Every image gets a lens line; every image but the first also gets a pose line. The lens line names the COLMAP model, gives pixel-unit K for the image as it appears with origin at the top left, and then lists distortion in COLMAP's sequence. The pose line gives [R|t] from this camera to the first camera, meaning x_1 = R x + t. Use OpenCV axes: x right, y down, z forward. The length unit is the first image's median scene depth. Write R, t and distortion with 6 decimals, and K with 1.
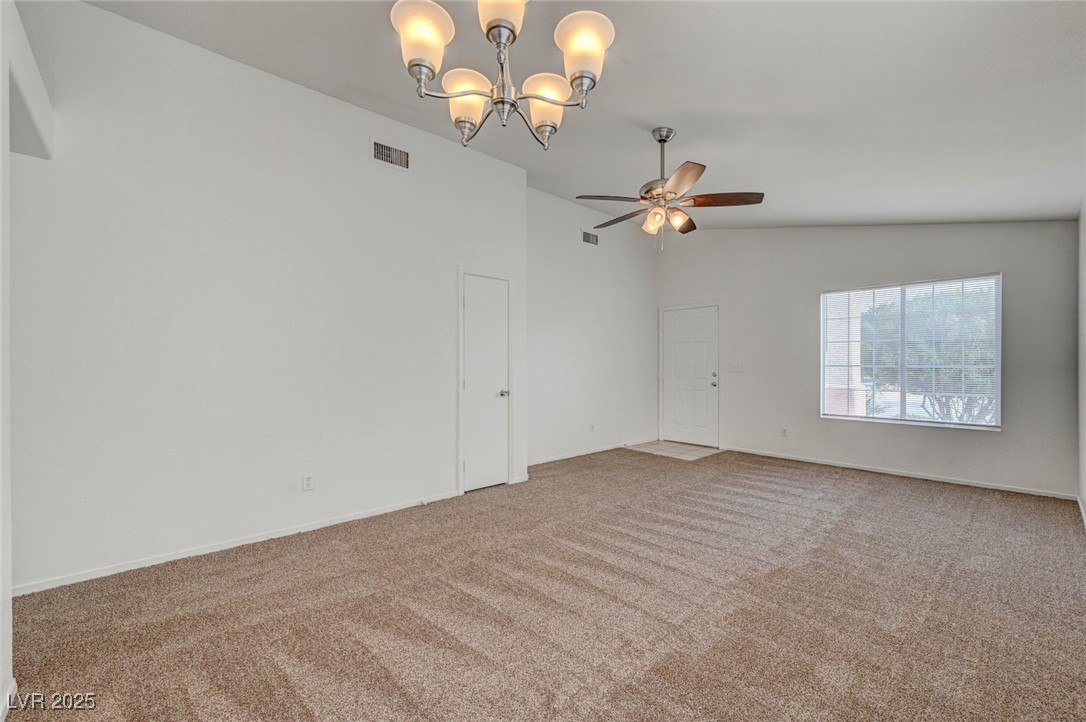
lens RADIAL K [[435.7, 0, 543.0], [0, 435.7, 361.0], [0, 0, 1]] dist [-0.001129, -0.000081]
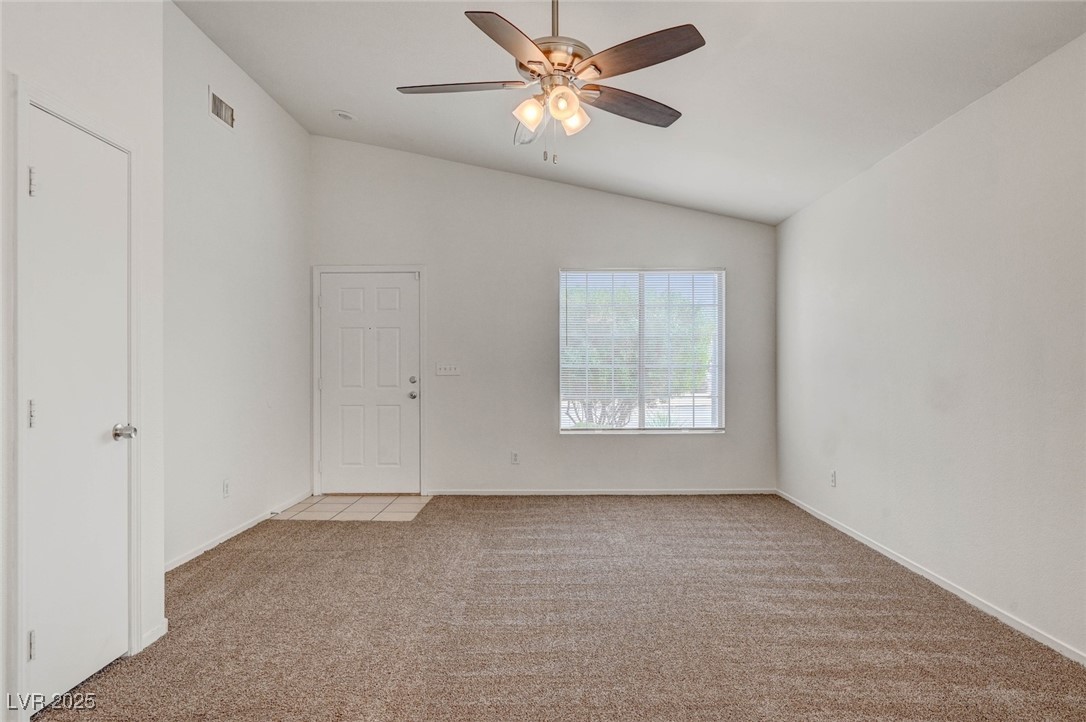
lens RADIAL K [[655.3, 0, 543.0], [0, 655.3, 361.0], [0, 0, 1]] dist [-0.002907, 0.002703]
pose [[0.672284, 0.006516, 0.740264, -0.272926], [-0.004982, 0.999978, -0.004278, 0.009571], [-0.740276, -0.000812, 0.672302, 0.308436]]
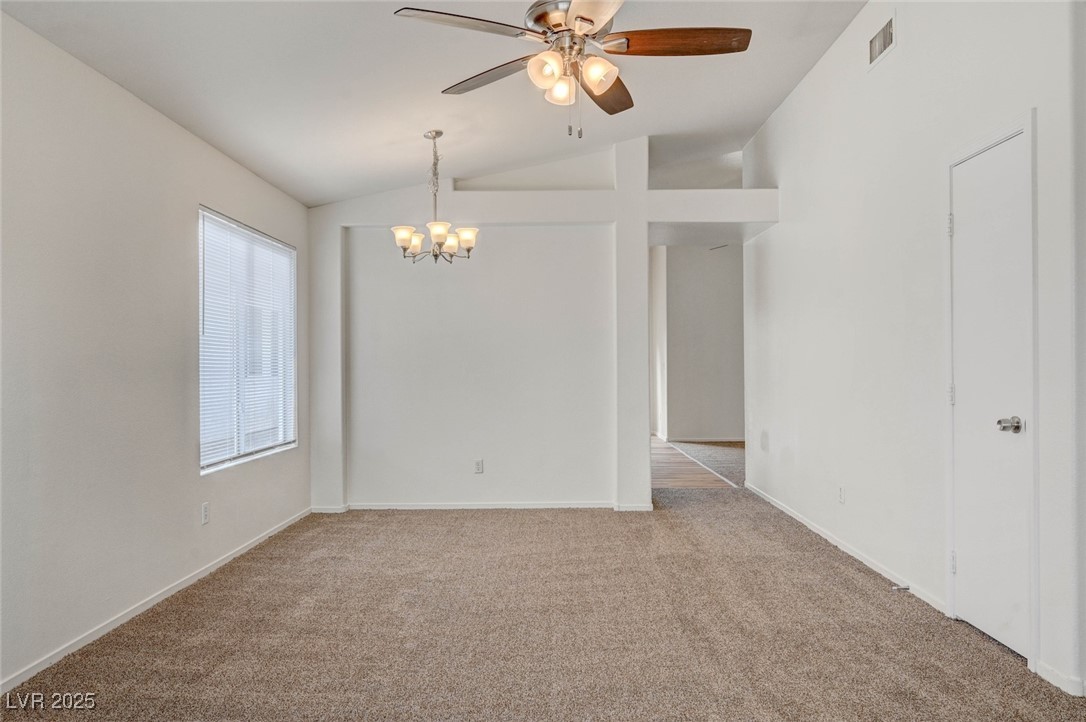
lens RADIAL K [[742.3, 0, 543.0], [0, 742.3, 361.0], [0, 0, 1]] dist [0.001458, -0.003793]
pose [[-0.682621, 0.002918, -0.730767, 0.670913], [0.009568, 0.999942, -0.004945, 0.013484], [0.730710, -0.010367, -0.682609, 1.123510]]
